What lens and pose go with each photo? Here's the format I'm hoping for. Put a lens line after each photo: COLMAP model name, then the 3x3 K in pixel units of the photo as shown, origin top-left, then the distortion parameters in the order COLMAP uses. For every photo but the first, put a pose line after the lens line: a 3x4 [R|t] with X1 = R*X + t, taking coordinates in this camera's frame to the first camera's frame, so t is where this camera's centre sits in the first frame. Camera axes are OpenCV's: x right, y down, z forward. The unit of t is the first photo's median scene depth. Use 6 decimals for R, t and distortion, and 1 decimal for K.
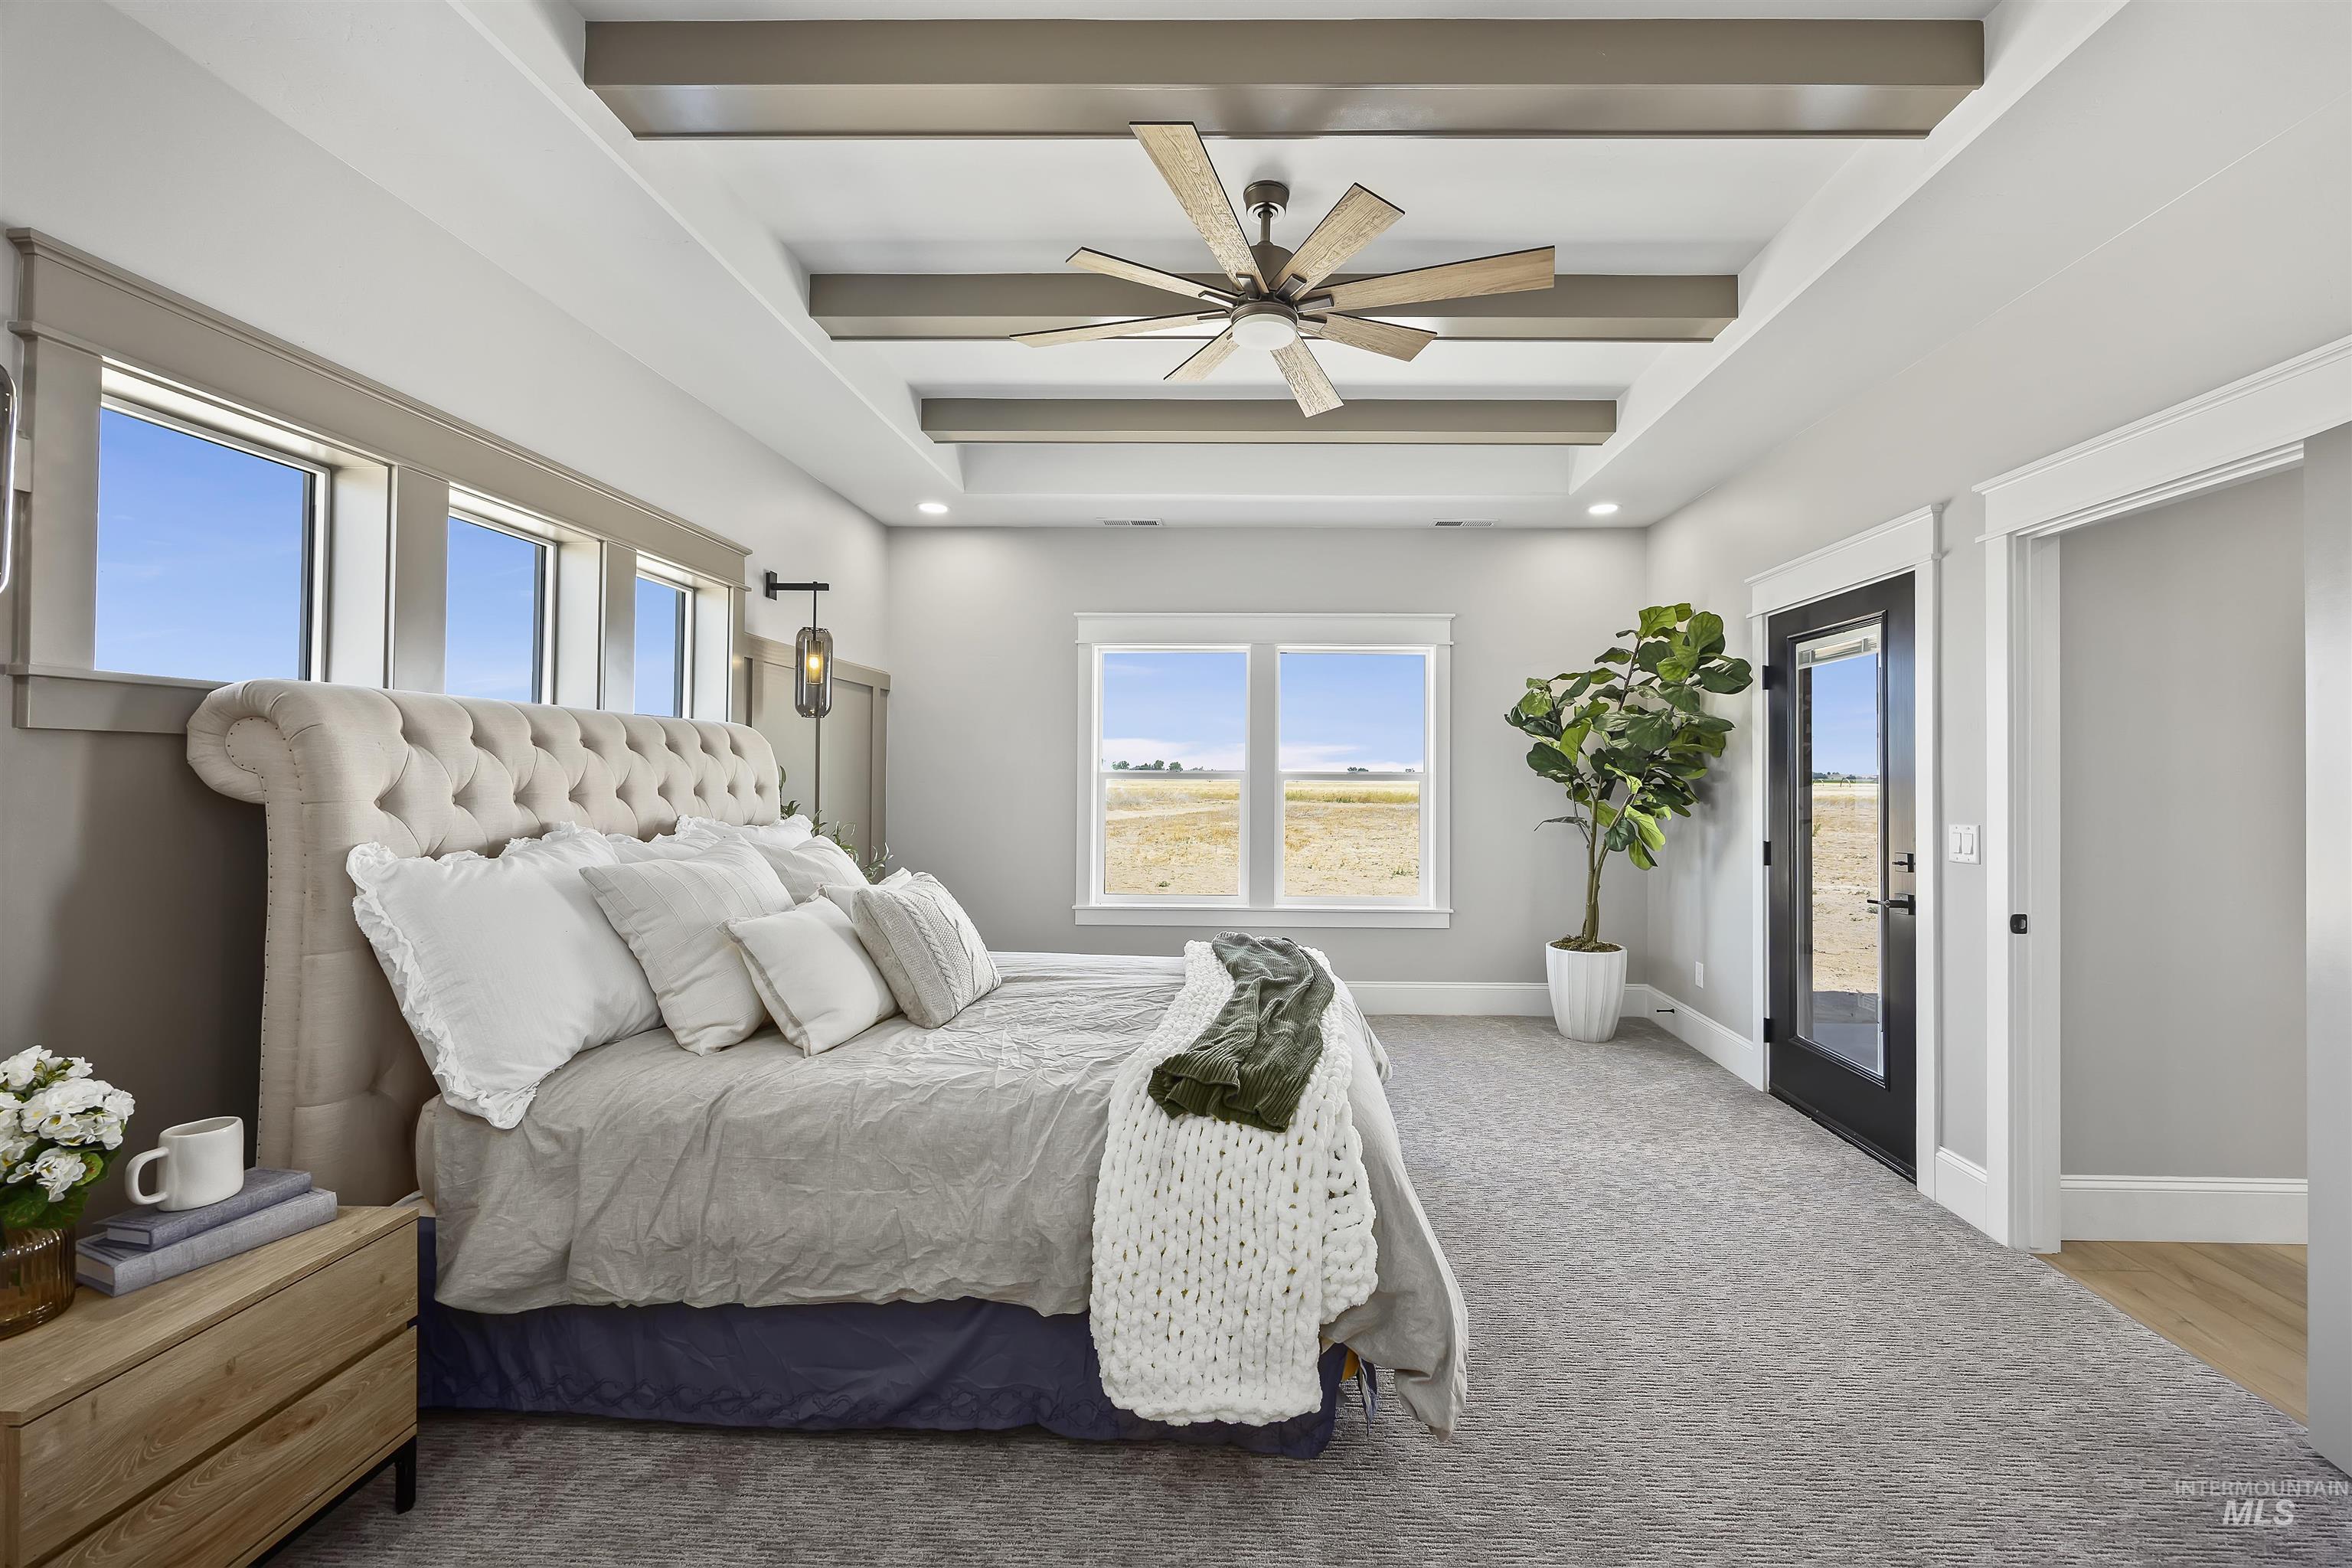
lens RADIAL K [[942.8, 0, 1217.0], [0, 942.8, 767.7], [0, 0, 1]] dist [-0.008047, 0.000190]
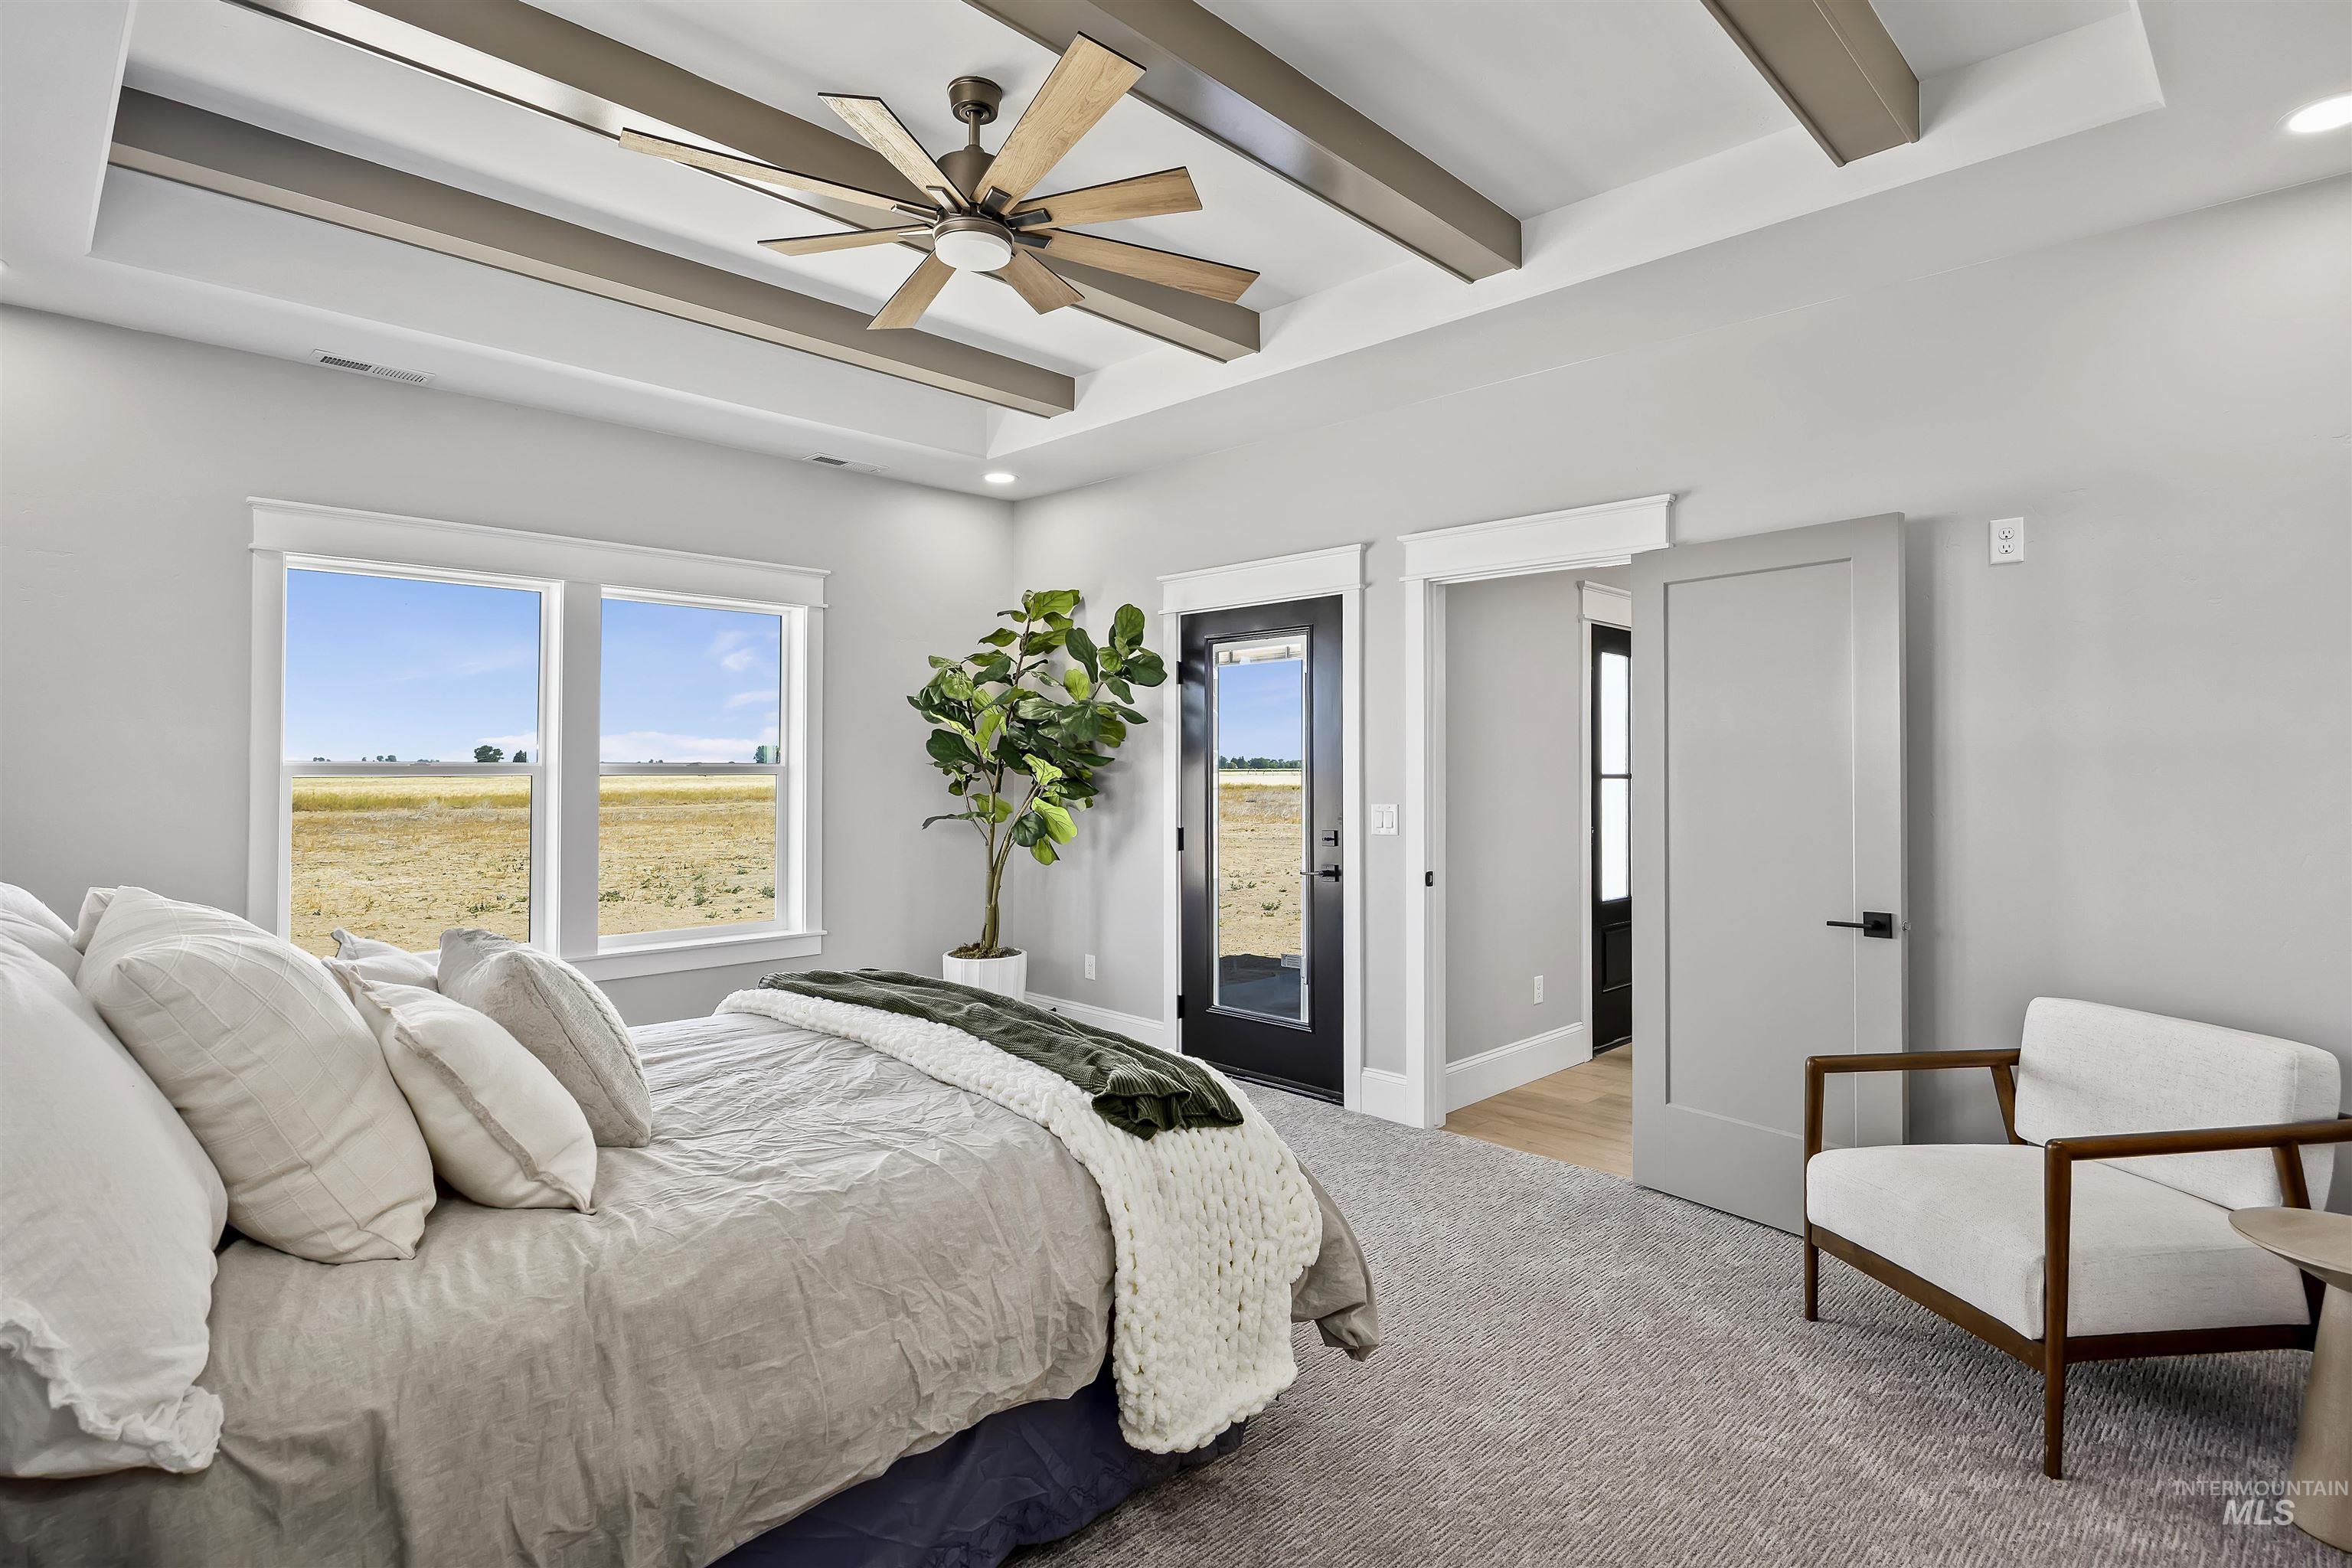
lens RADIAL K [[1202.8, 0, 1183.6], [0, 1202.8, 753.0], [0, 0, 1]] dist [-0.012371, 0.000402]
pose [[0.678457, 0.003407, 0.734632, -0.534124], [-0.001795, 0.999994, -0.002980, -0.002709], [-0.734638, 0.000704, 0.678459, 0.102731]]
